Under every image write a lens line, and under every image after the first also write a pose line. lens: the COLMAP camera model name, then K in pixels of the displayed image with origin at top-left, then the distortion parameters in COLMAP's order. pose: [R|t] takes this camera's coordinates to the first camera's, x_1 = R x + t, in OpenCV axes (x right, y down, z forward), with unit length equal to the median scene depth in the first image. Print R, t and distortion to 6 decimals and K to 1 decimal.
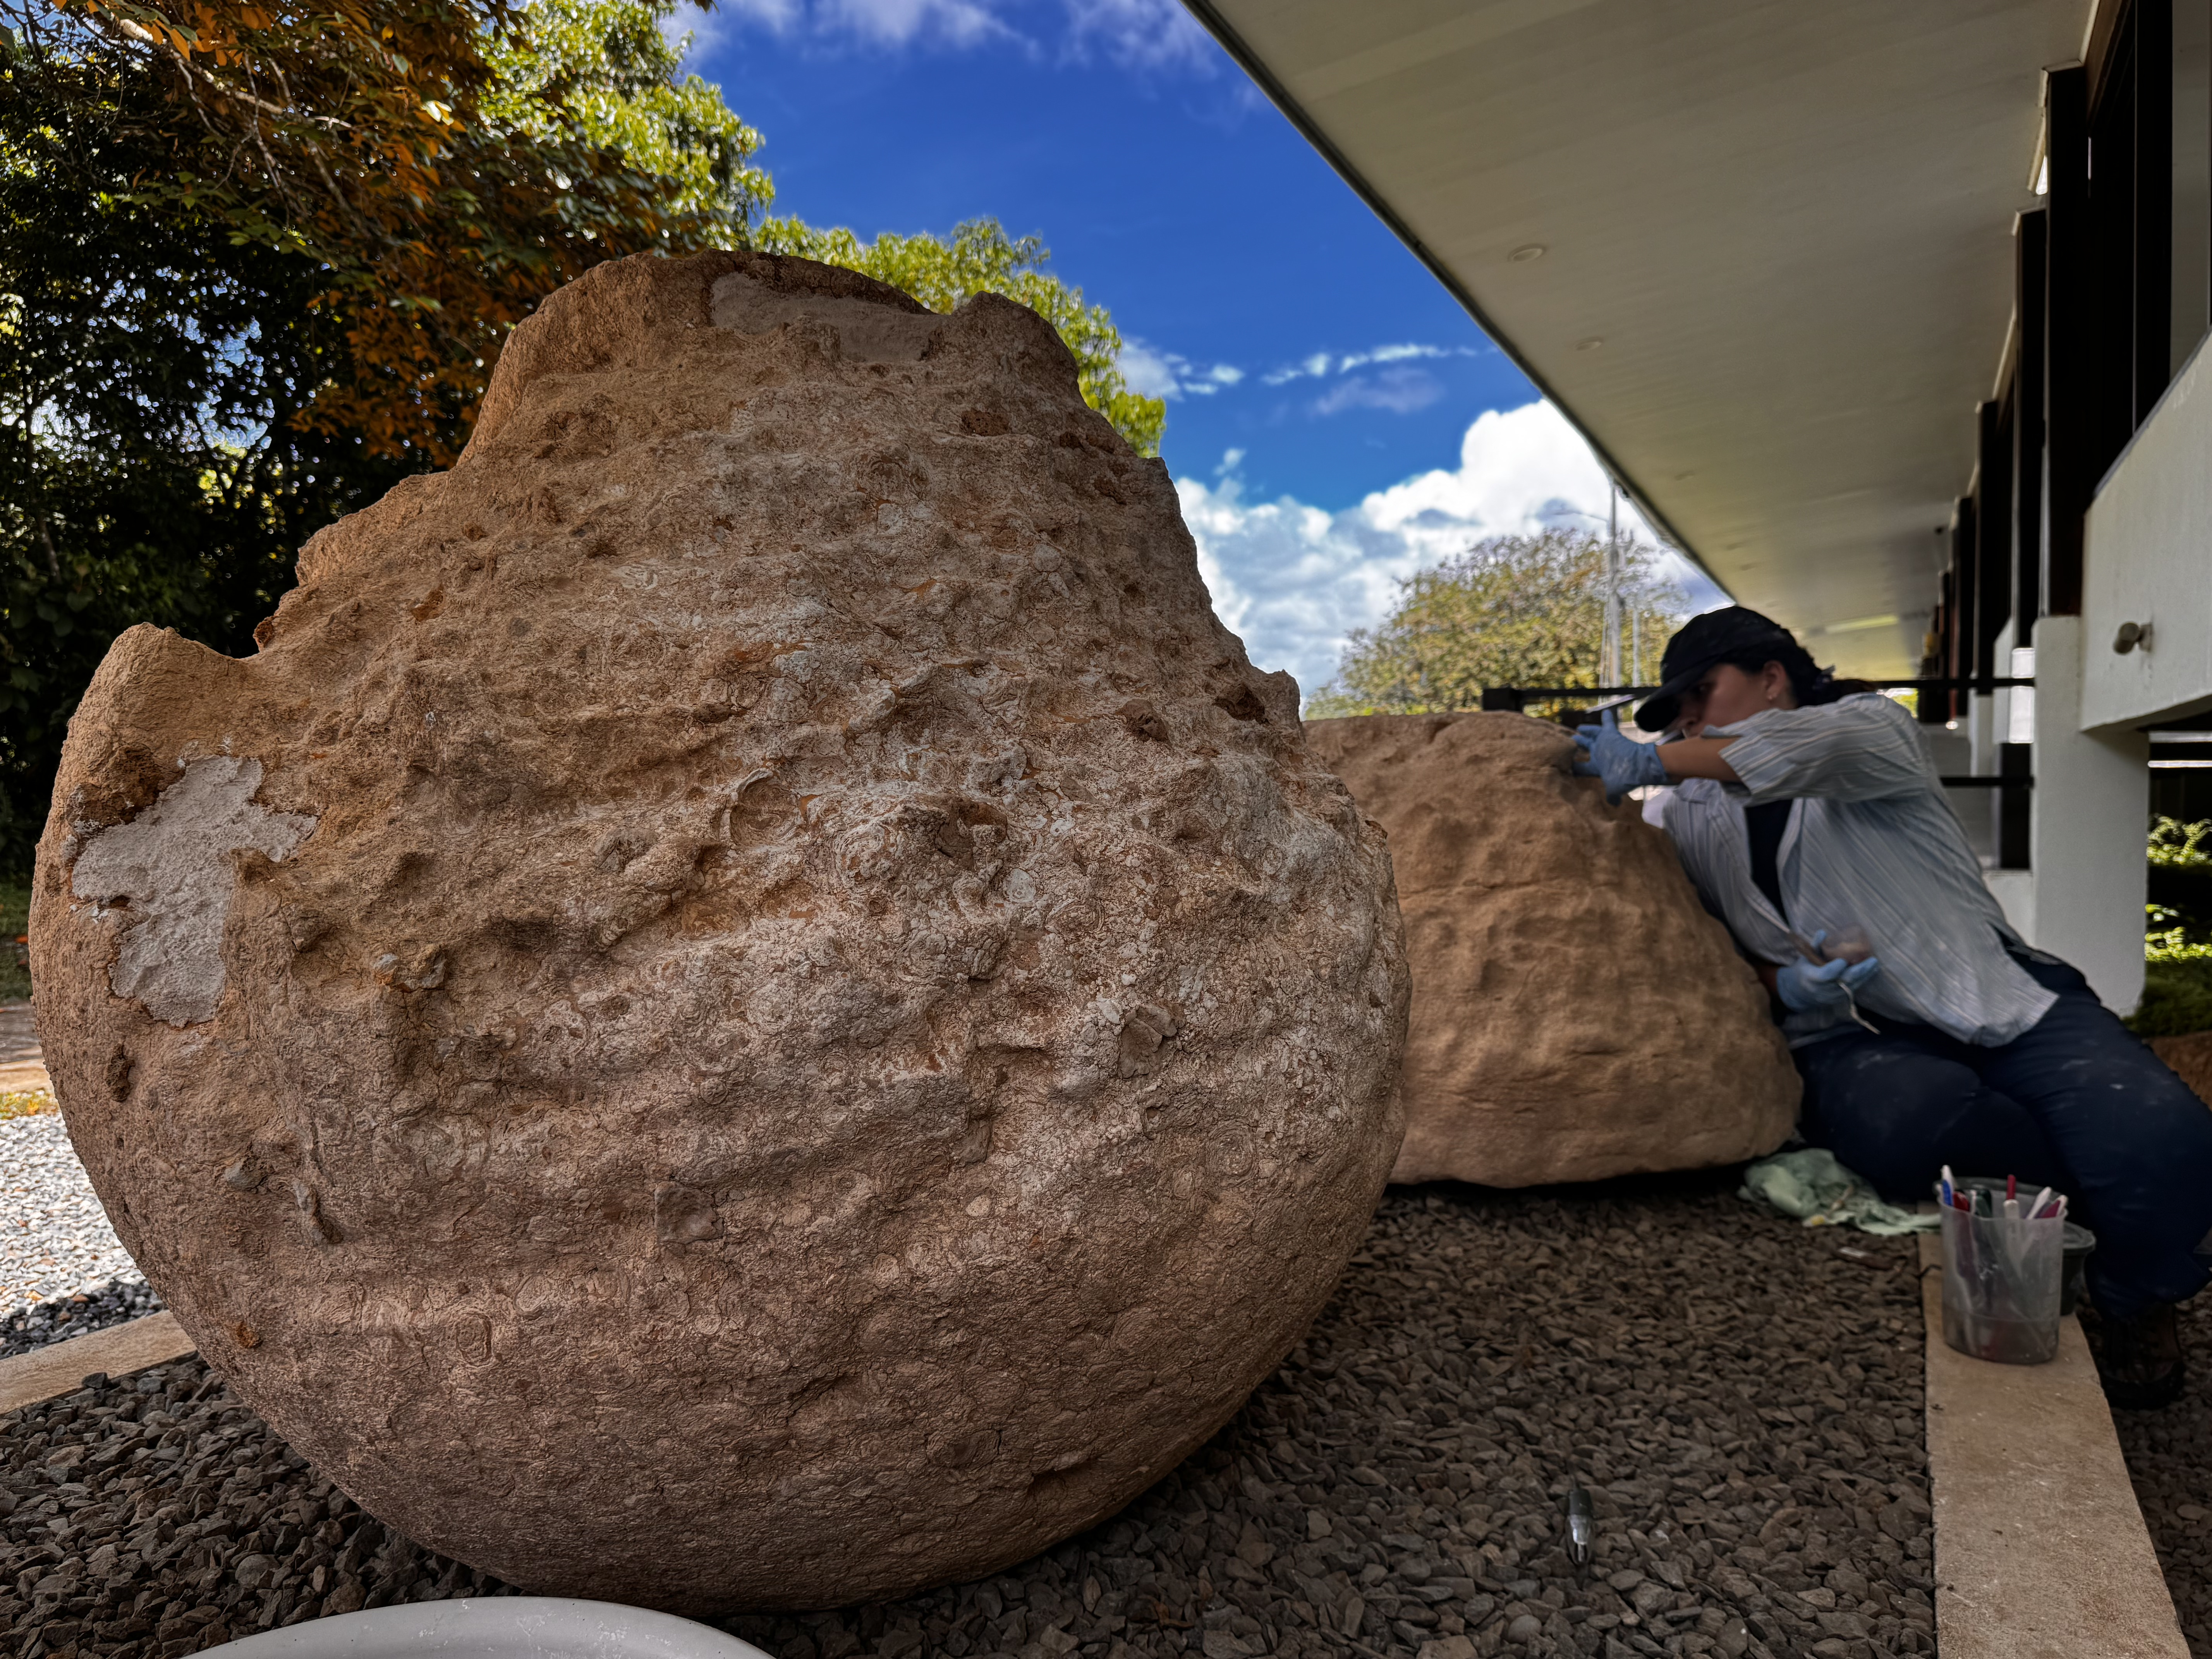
lens RADIAL K [[1638.5, 0, 1110.6], [0, 1638.5, 823.1], [0, 0, 1]] dist [-0.000003, -0.006930]
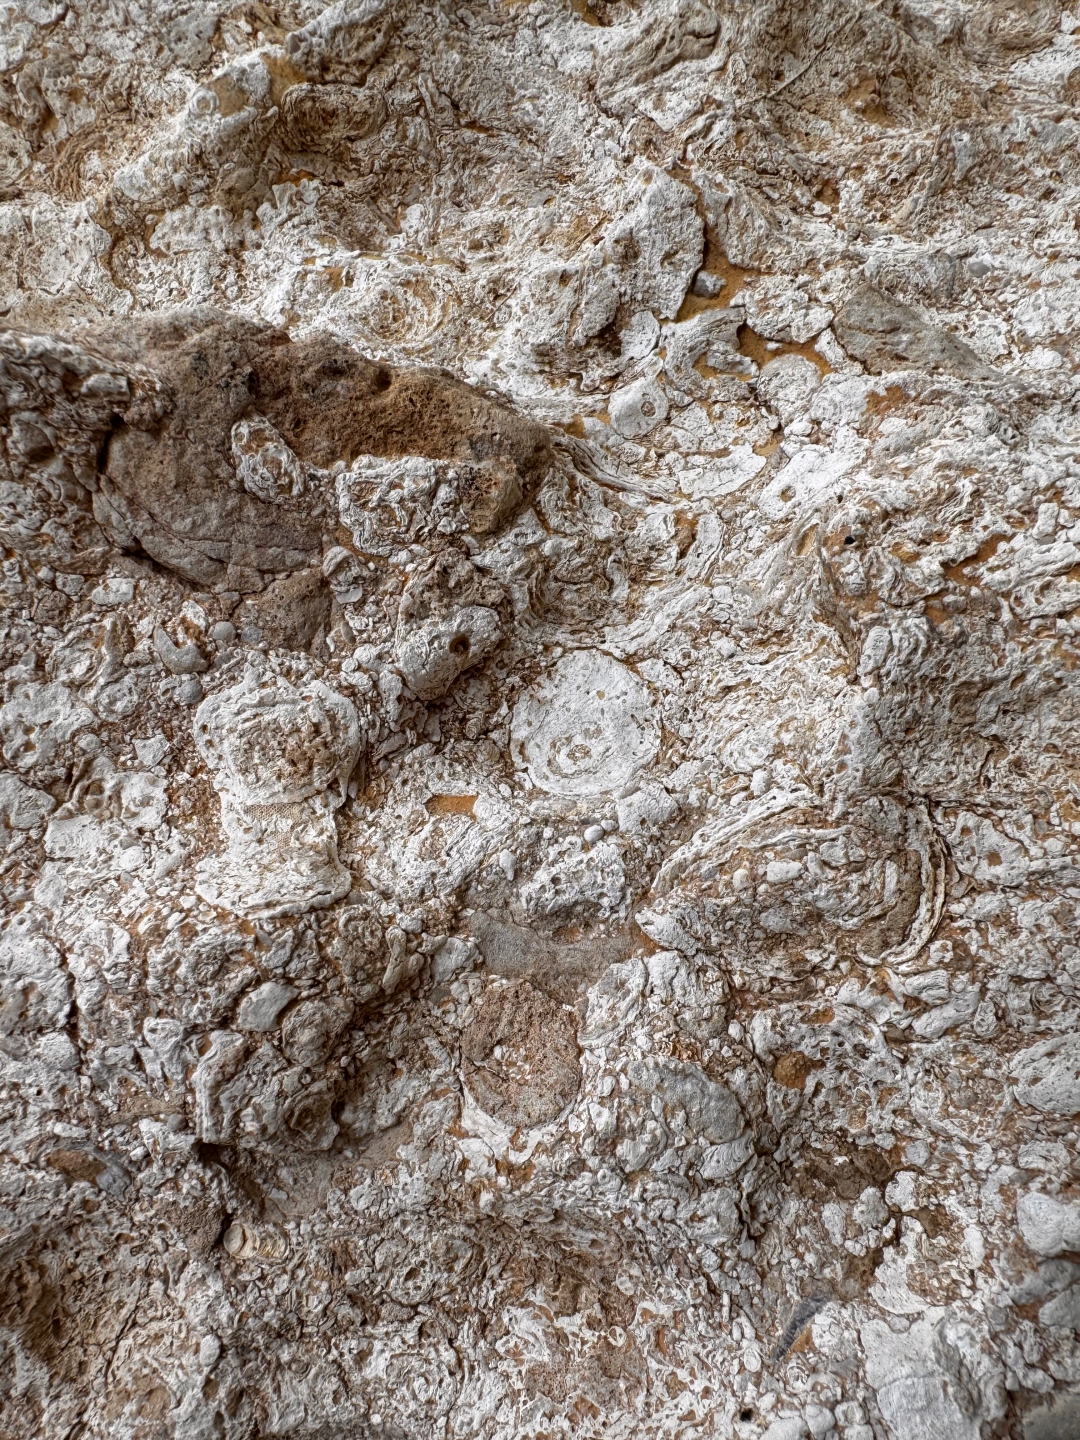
lens RADIAL K [[1066.7, 0, 543.8], [0, 1066.7, 785.7], [0, 0, 1]] dist [-0.000003, -0.006930]
pose [[0.852977, 0.063891, -0.518023, 0.020327], [-0.003656, 0.993187, 0.116474, 0.028677], [0.521936, -0.097456, 0.847399, 0.842234]]
